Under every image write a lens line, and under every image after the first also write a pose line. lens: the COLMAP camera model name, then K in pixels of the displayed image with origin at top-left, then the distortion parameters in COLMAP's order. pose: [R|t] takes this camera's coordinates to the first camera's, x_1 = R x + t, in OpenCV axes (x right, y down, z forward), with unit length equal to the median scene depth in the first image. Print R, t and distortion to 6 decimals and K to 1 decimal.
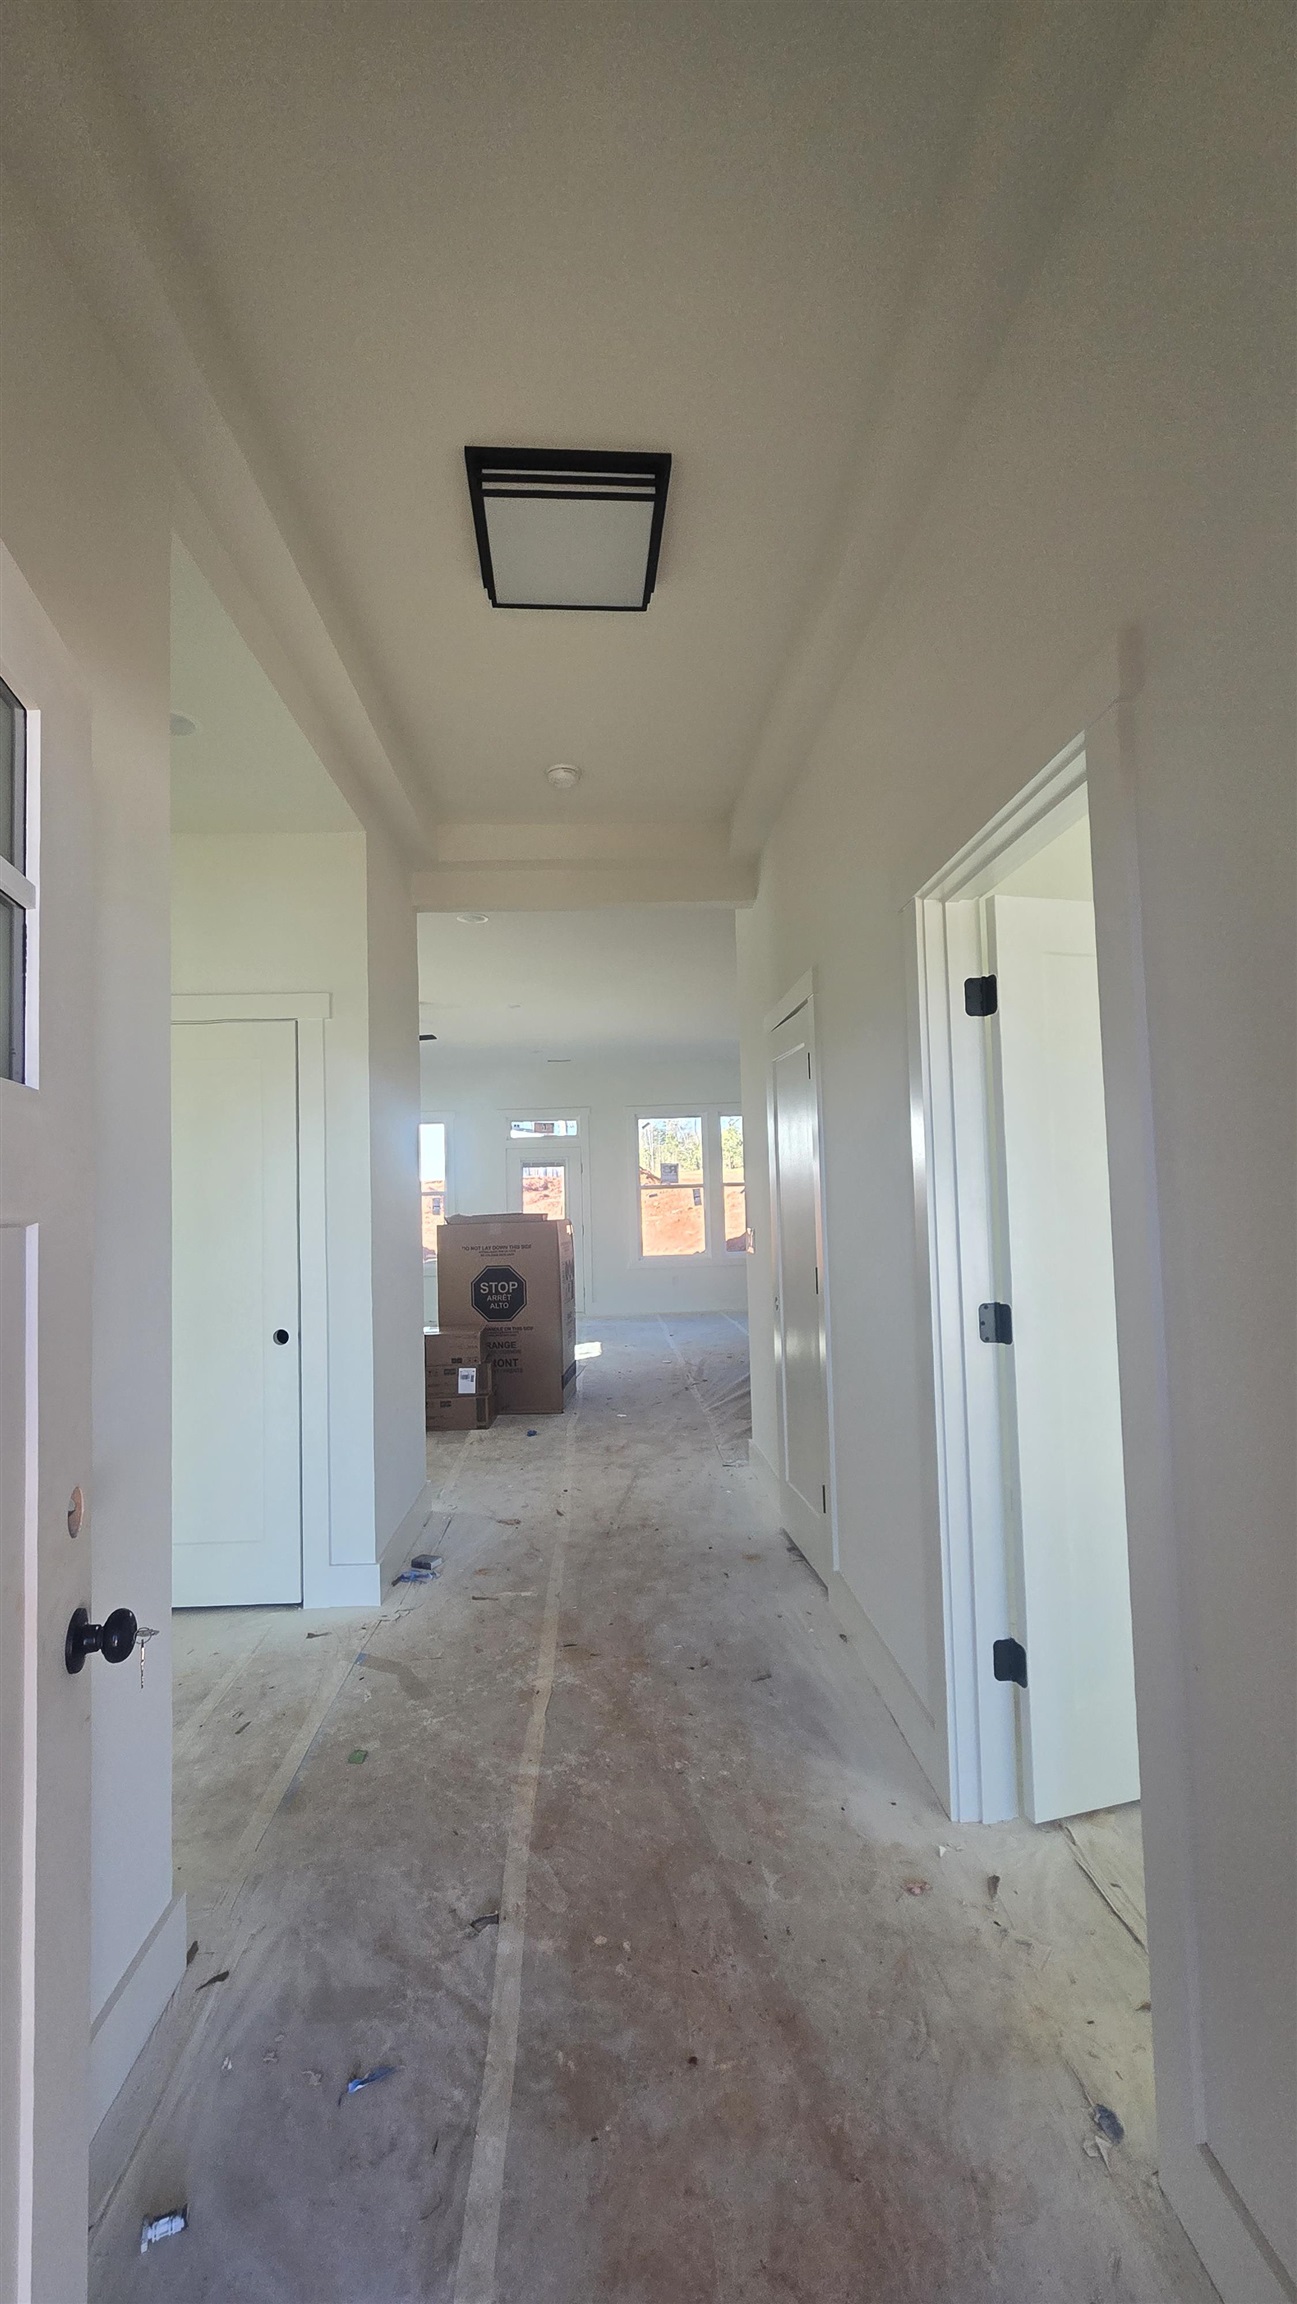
lens RADIAL K [[942.6, 0, 648.5], [0, 942.6, 1152.0], [0, 0, 1]] dist [-0.002248, 0.003872]
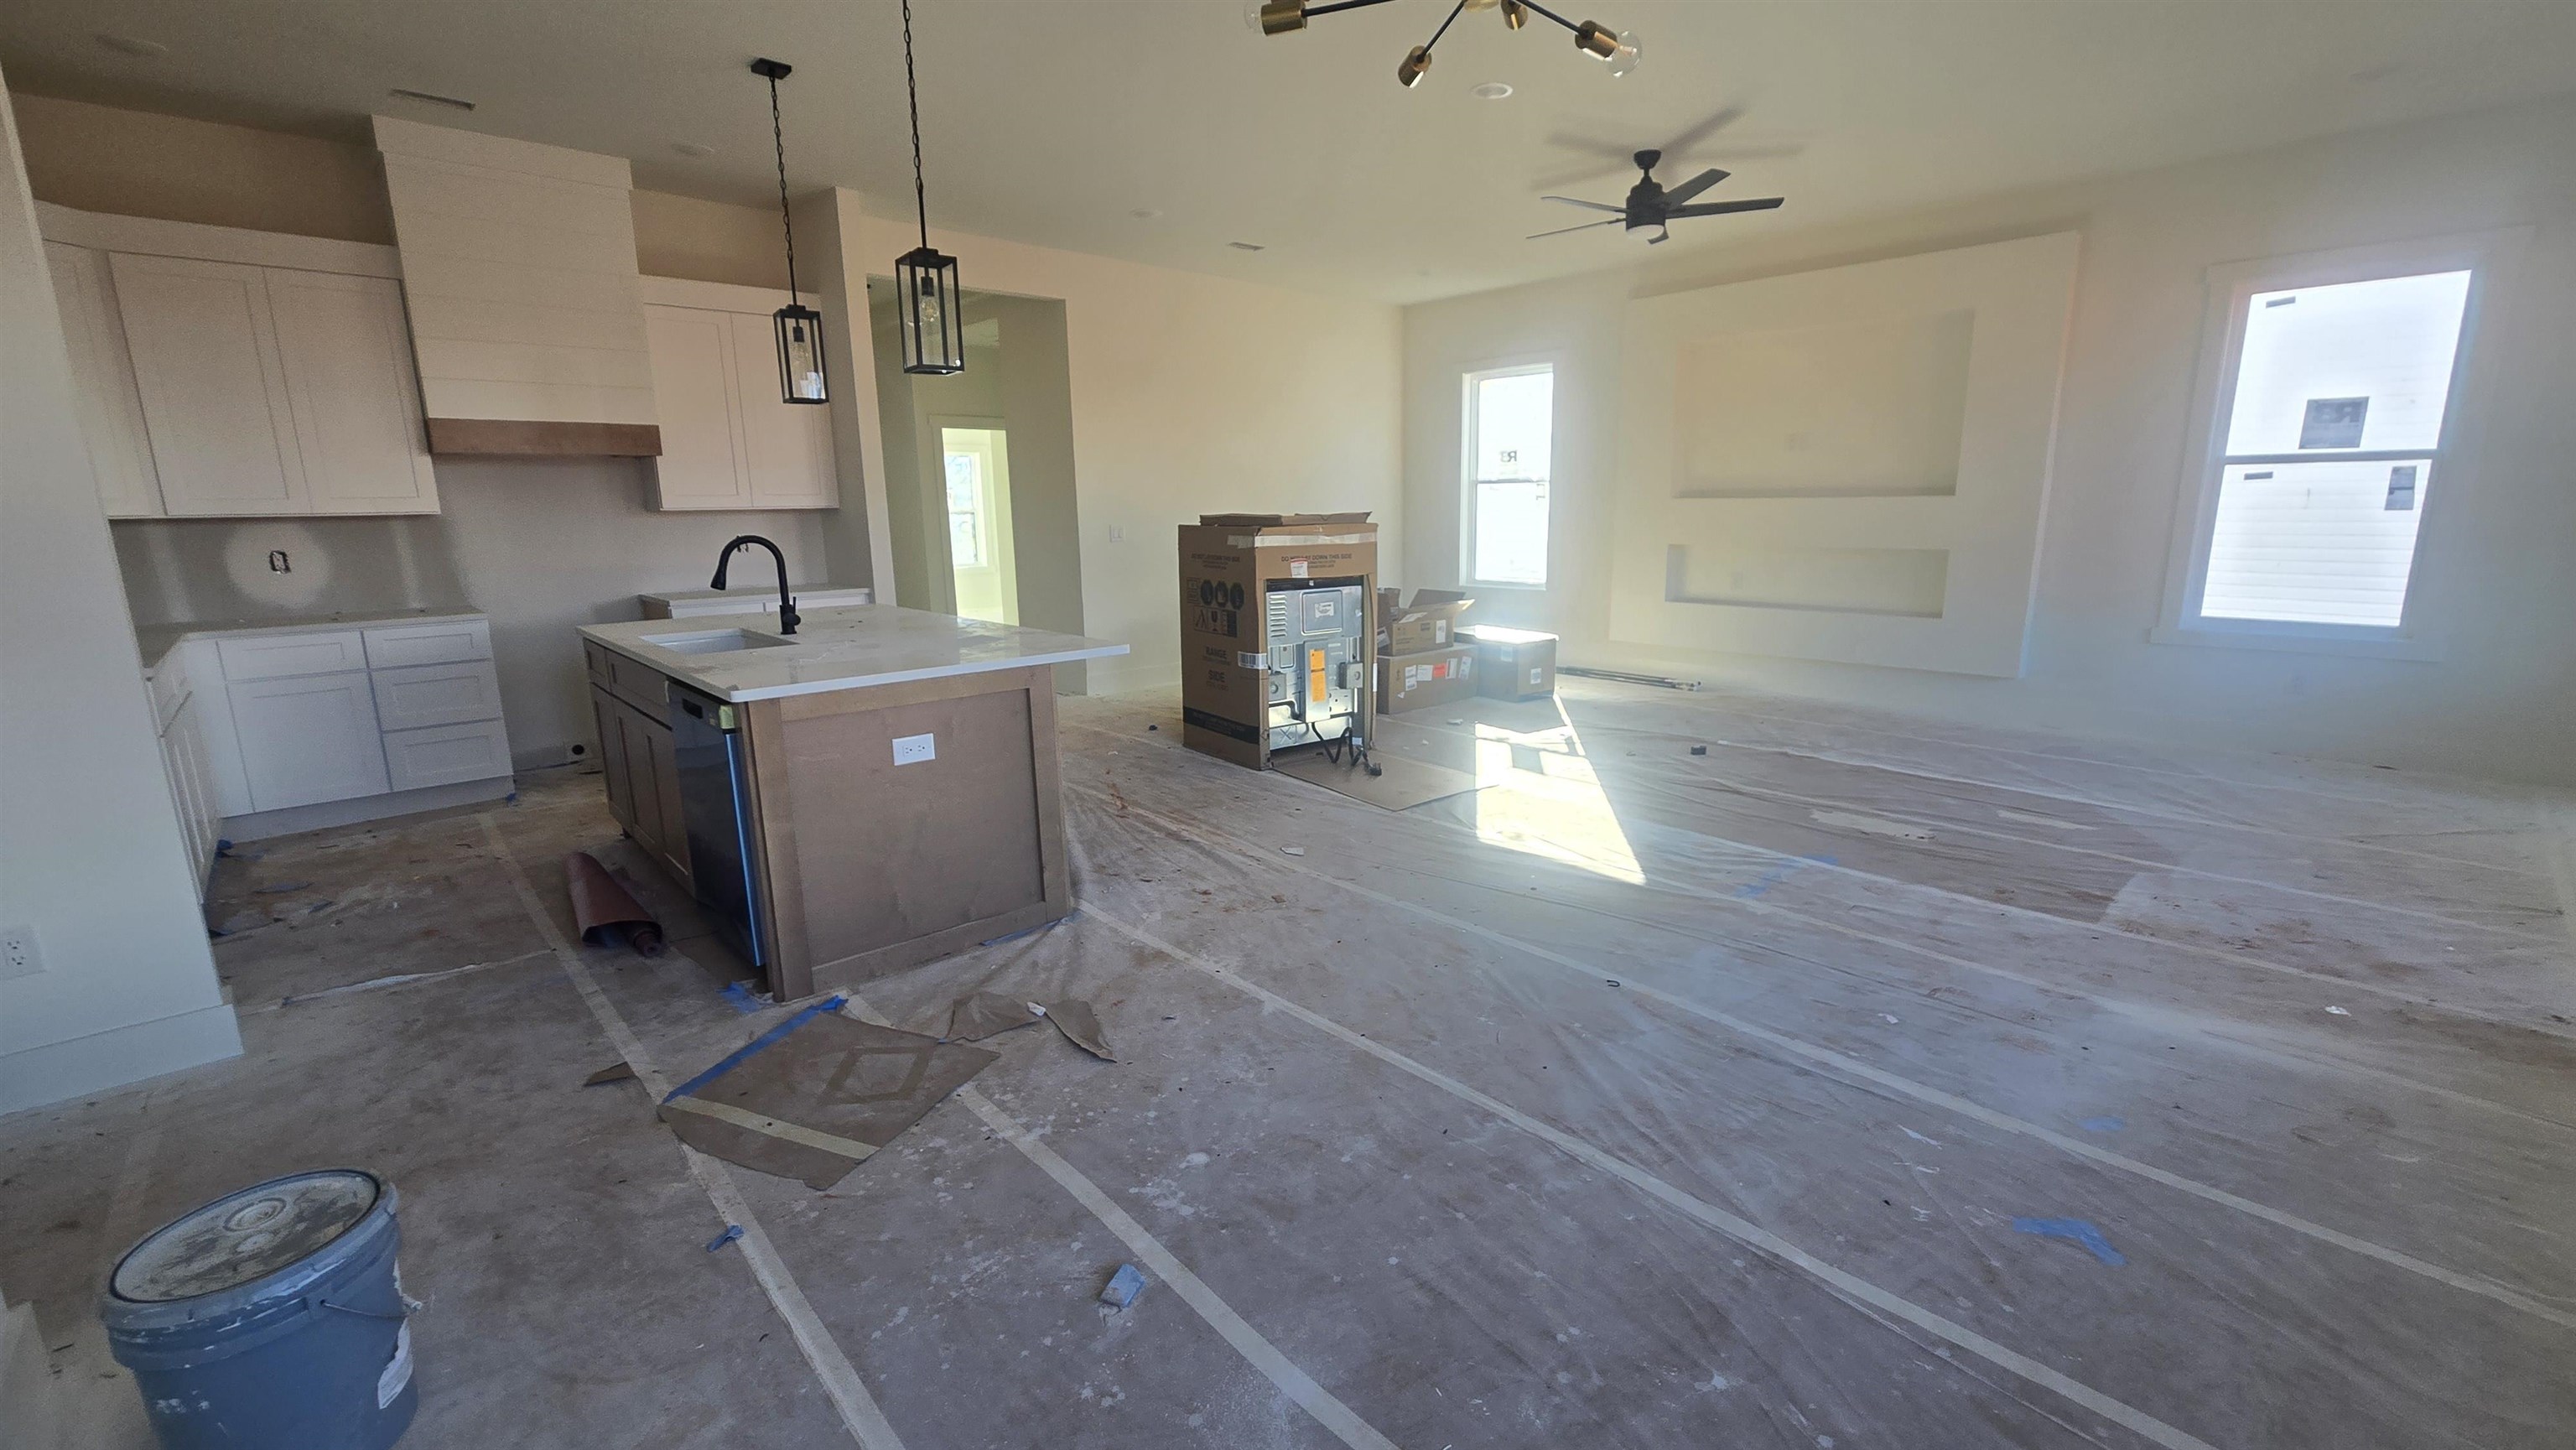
lens RADIAL K [[1053.9, 0, 1292.7], [0, 1053.9, 717.1], [0, 0, 1]] dist [-0.002248, 0.003872]
pose [[0.645231, 0.155747, -0.747944, 0.091411], [0.046808, 0.969102, 0.242180, 0.014155], [0.762552, -0.191271, 0.618004, 0.365335]]
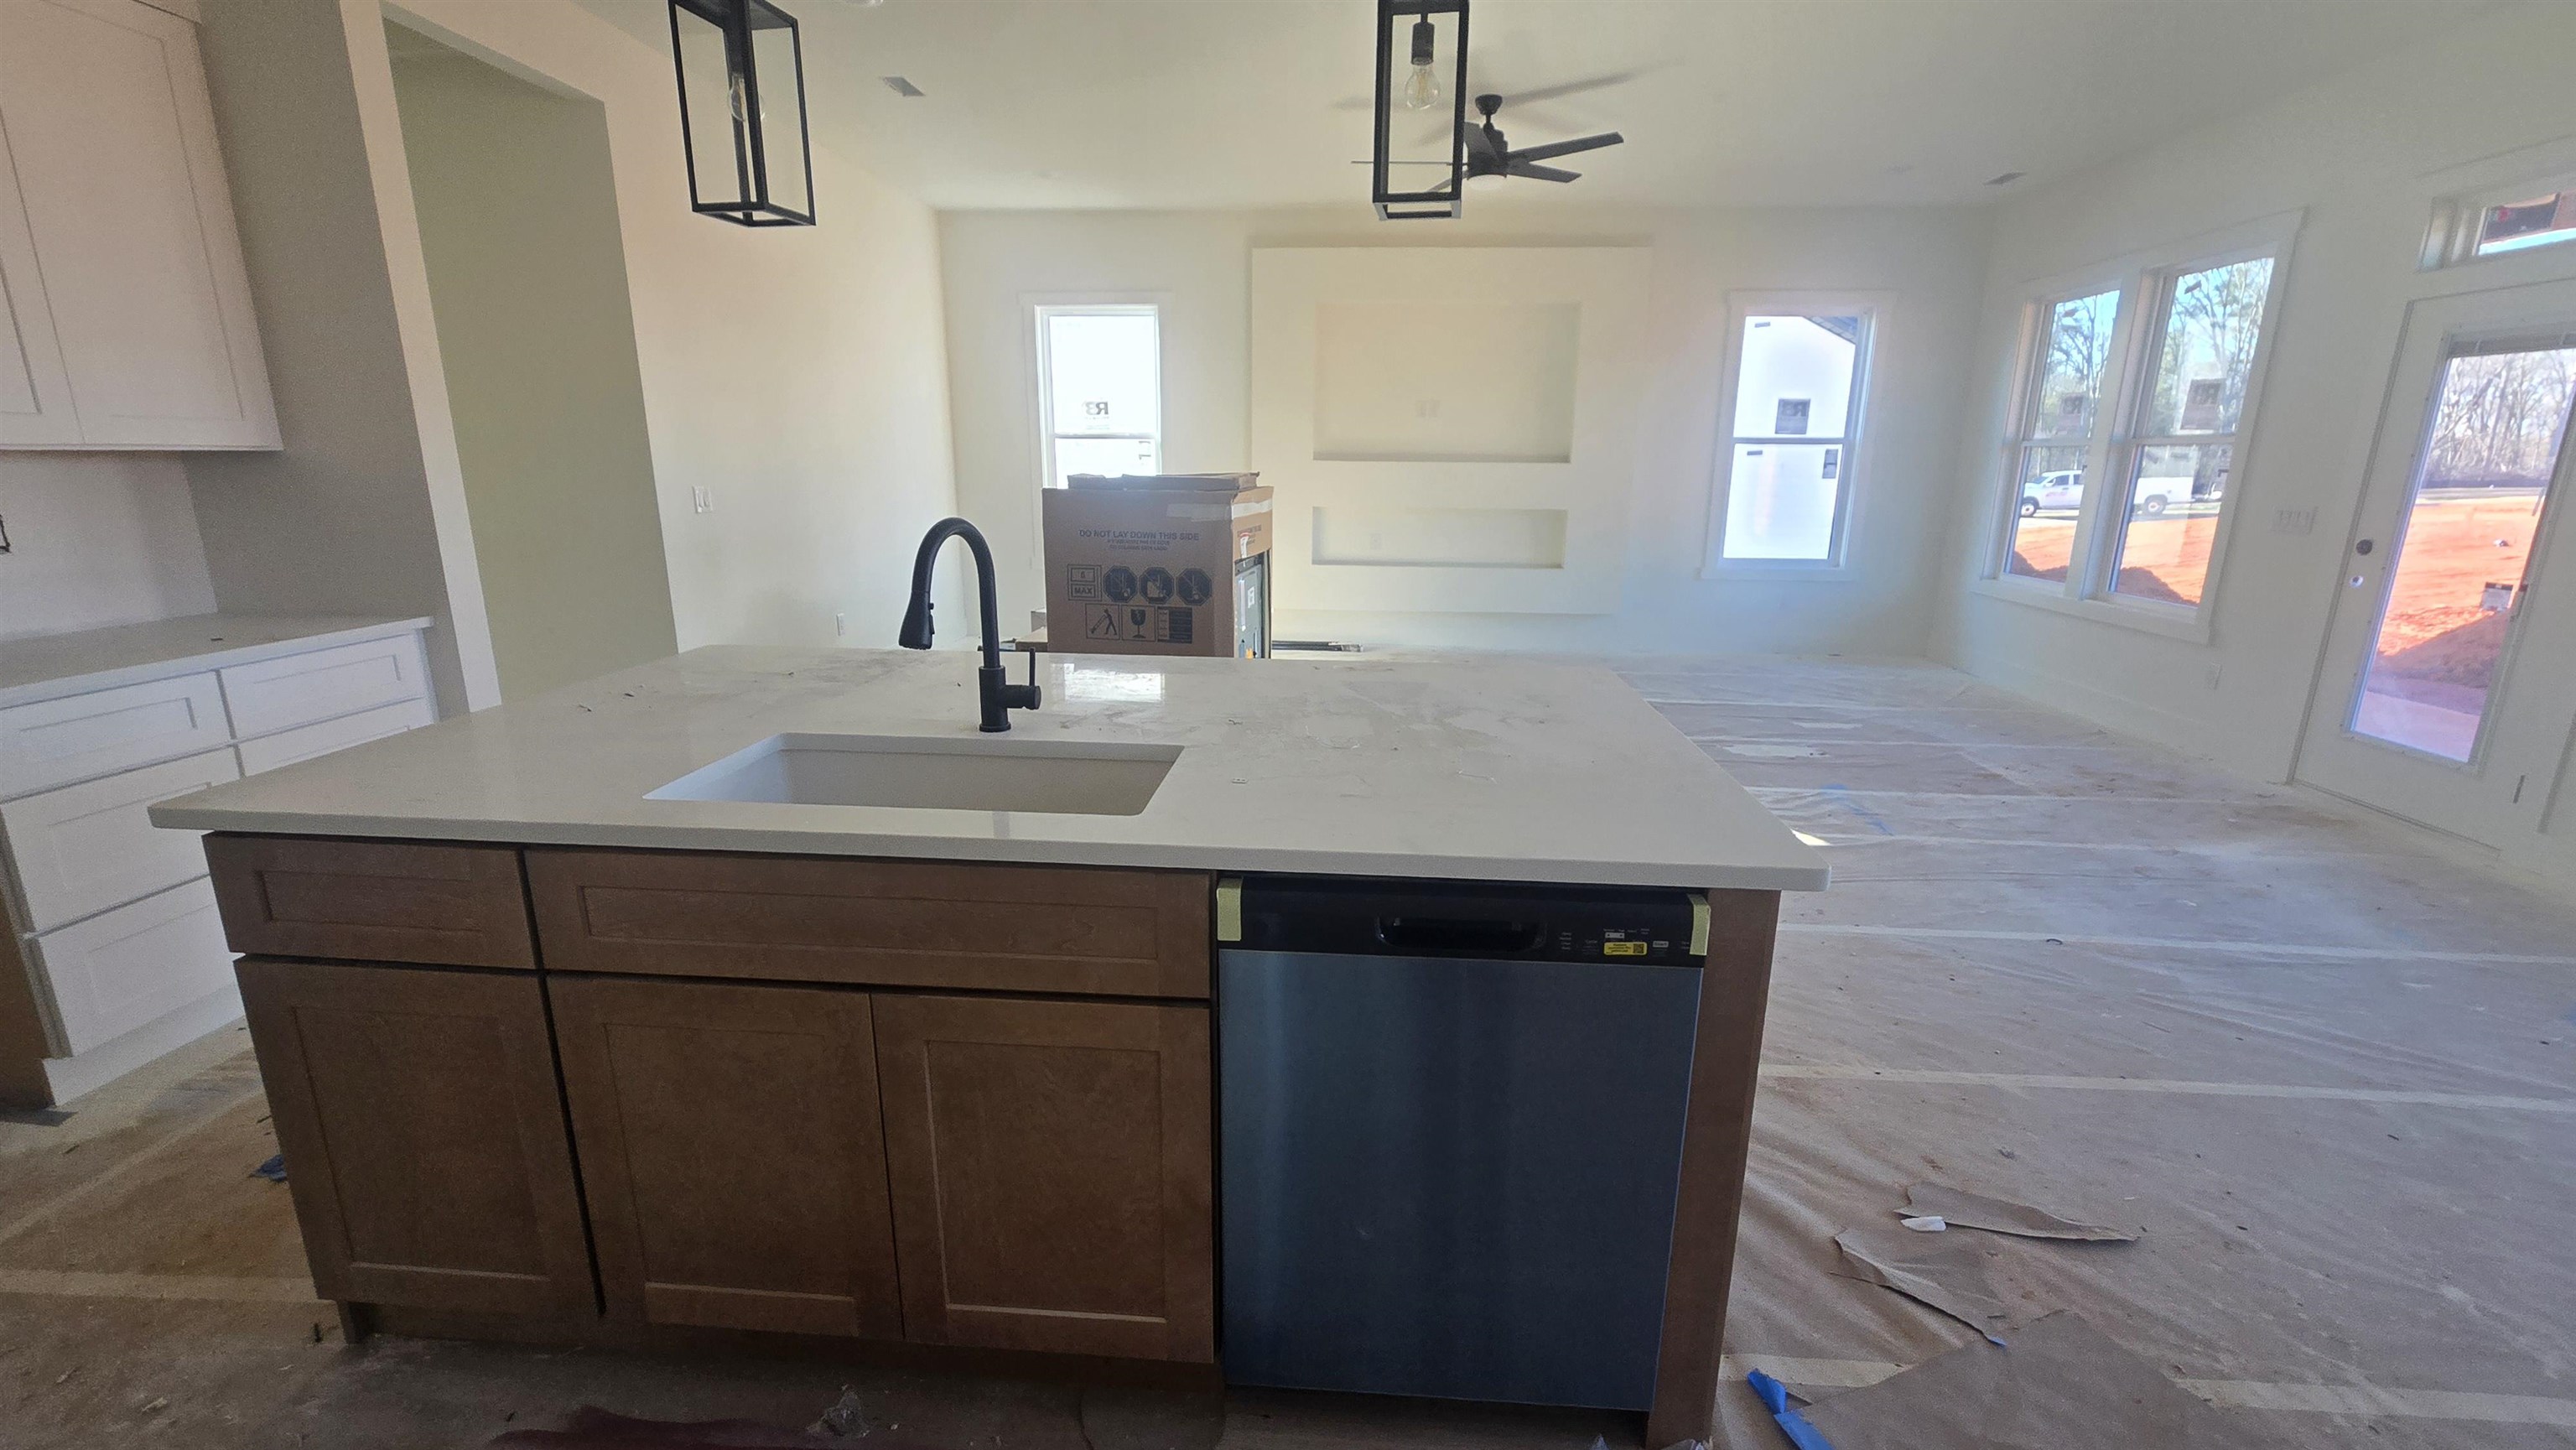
lens RADIAL K [[1052.2, 0, 1288.0], [0, 1052.2, 725.0], [0, 0, 1]] dist [-0.005787, 0.004277]
pose [[0.992397, 0.047887, -0.113383, -0.196257], [-0.011971, 0.954394, 0.298311, 0.014662], [0.122497, -0.294686, 0.947710, 0.315130]]
